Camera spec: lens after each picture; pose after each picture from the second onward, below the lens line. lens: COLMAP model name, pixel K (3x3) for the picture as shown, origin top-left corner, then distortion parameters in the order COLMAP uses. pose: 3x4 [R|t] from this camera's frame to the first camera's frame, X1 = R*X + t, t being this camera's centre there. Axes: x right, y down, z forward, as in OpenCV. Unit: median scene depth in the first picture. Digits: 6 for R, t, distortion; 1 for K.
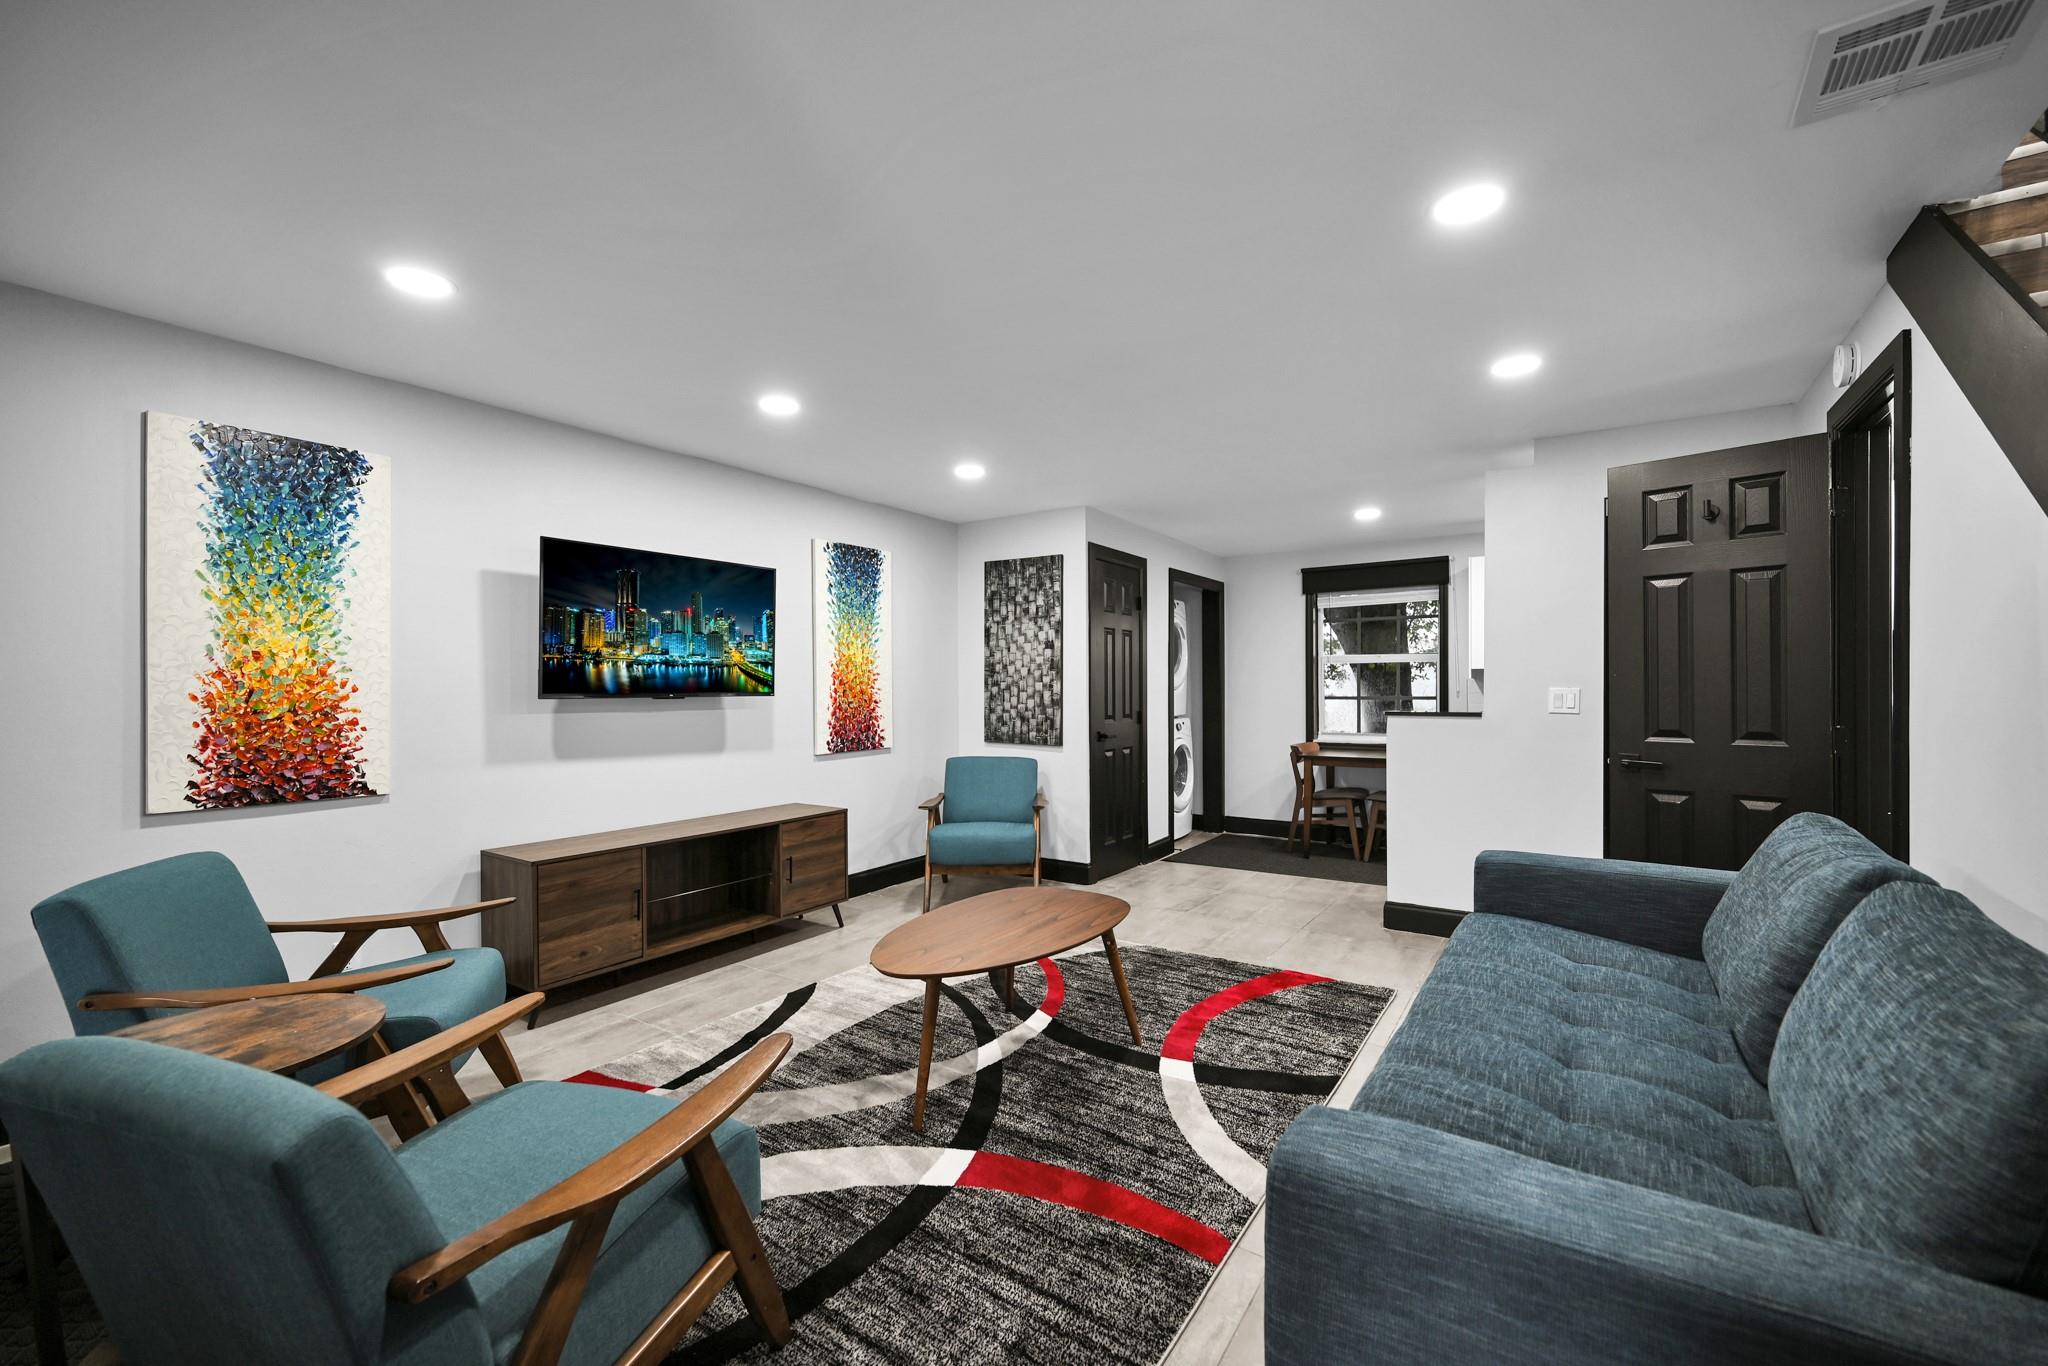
lens RADIAL K [[822.1, 0, 1022.8], [0, 822.1, 688.9], [0, 0, 1]] dist [-0.002485, 0.000406]
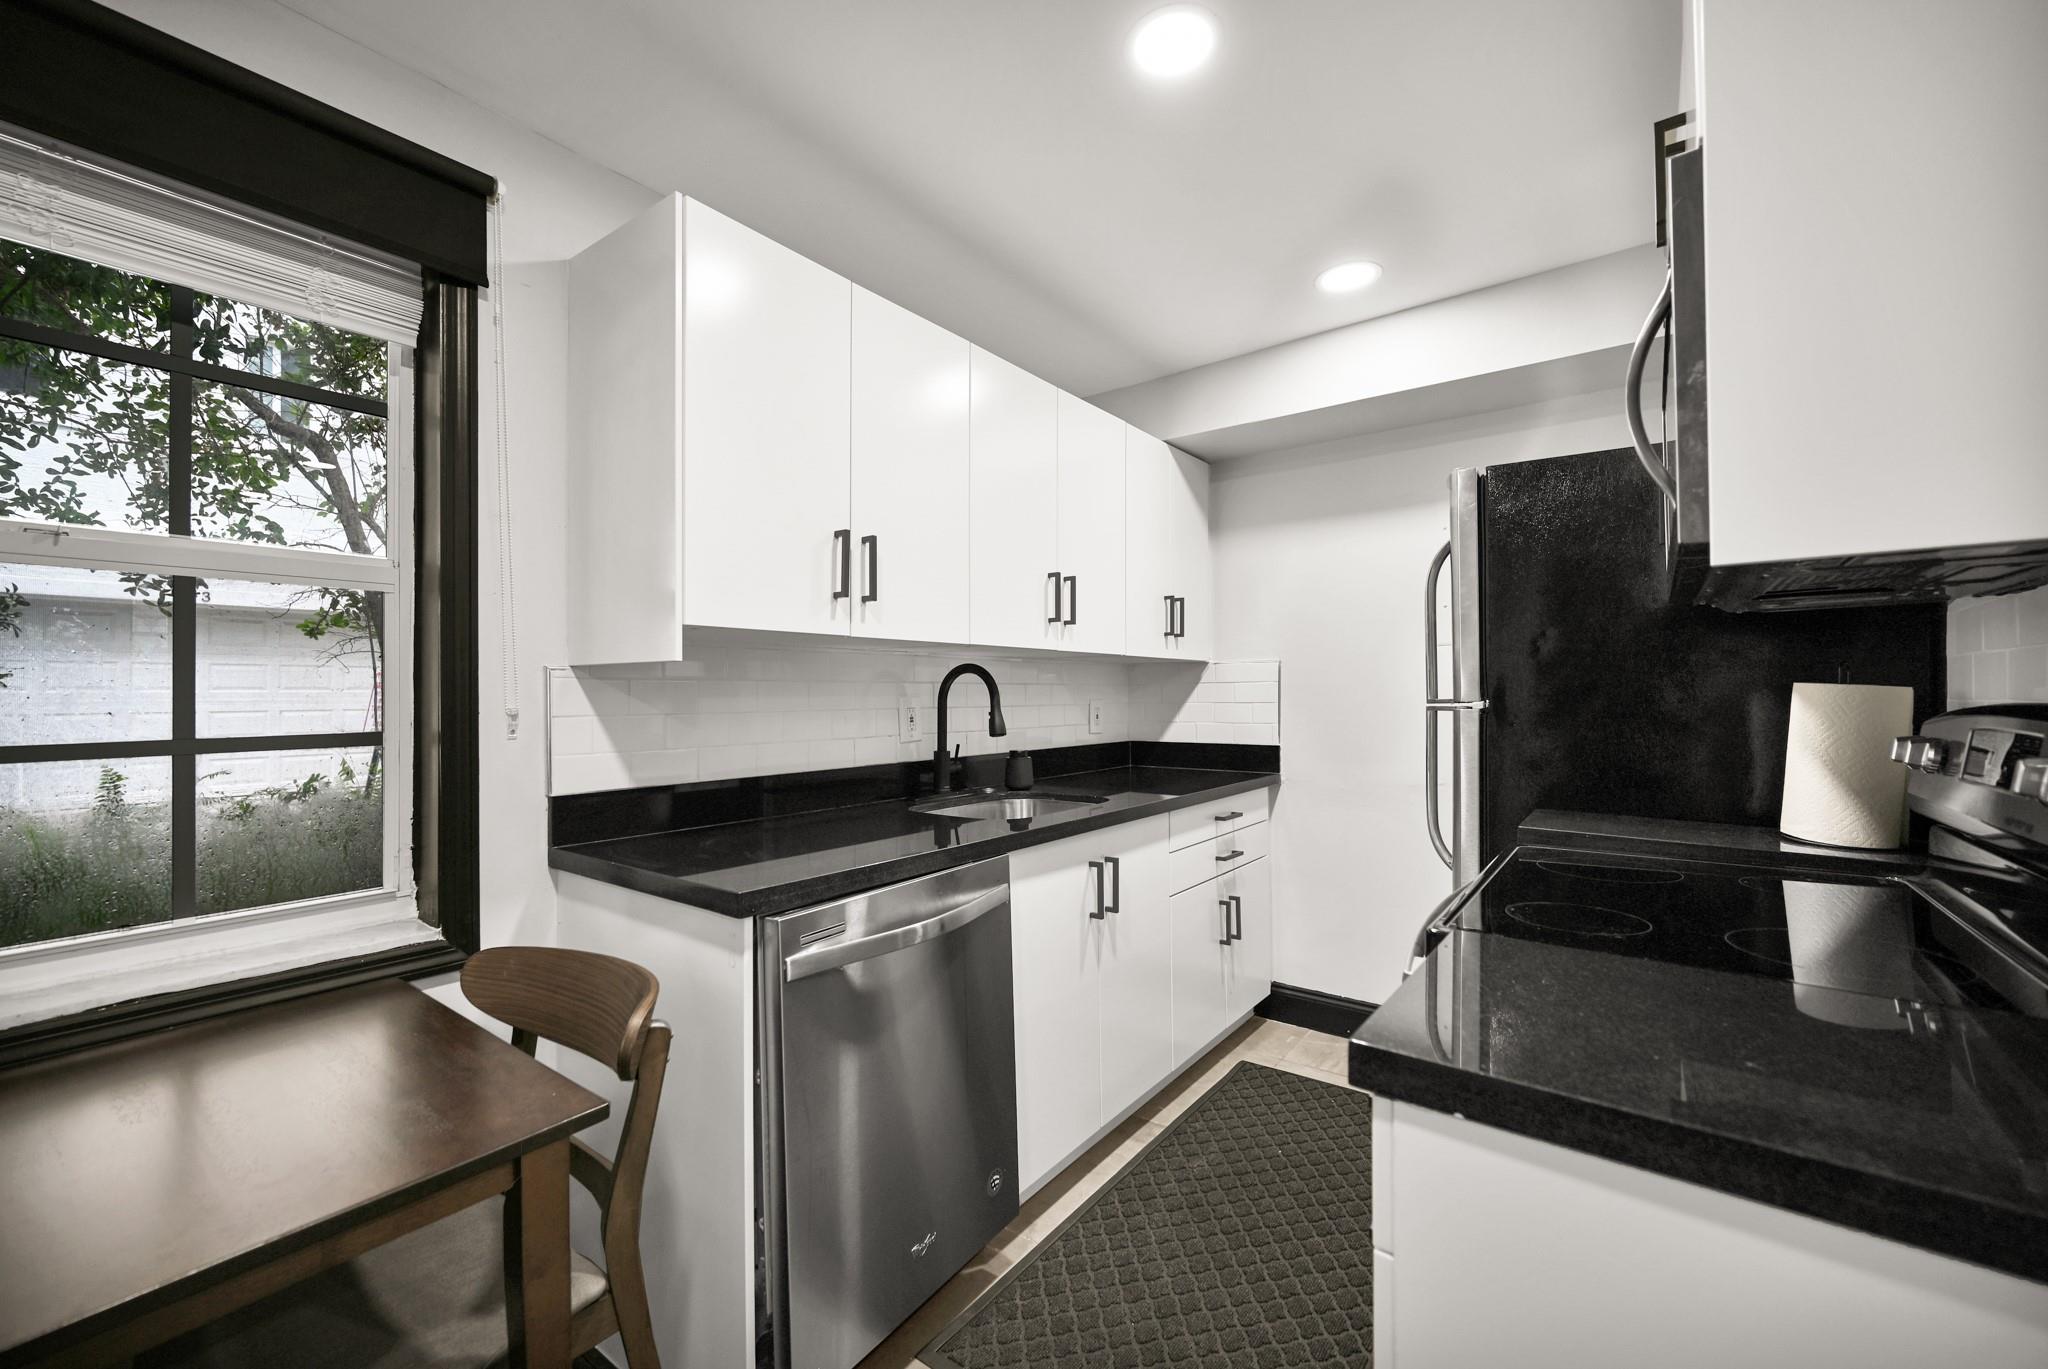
lens RADIAL K [[822.1, 0, 1022.8], [0, 822.1, 690.4], [0, 0, 1]] dist [-0.002485, 0.000406]
pose [[0.039509, 0.006753, 0.999196, 0.446430], [0.006960, 0.999951, -0.007033, -0.000514], [-0.999195, 0.007232, 0.039460, 1.347919]]
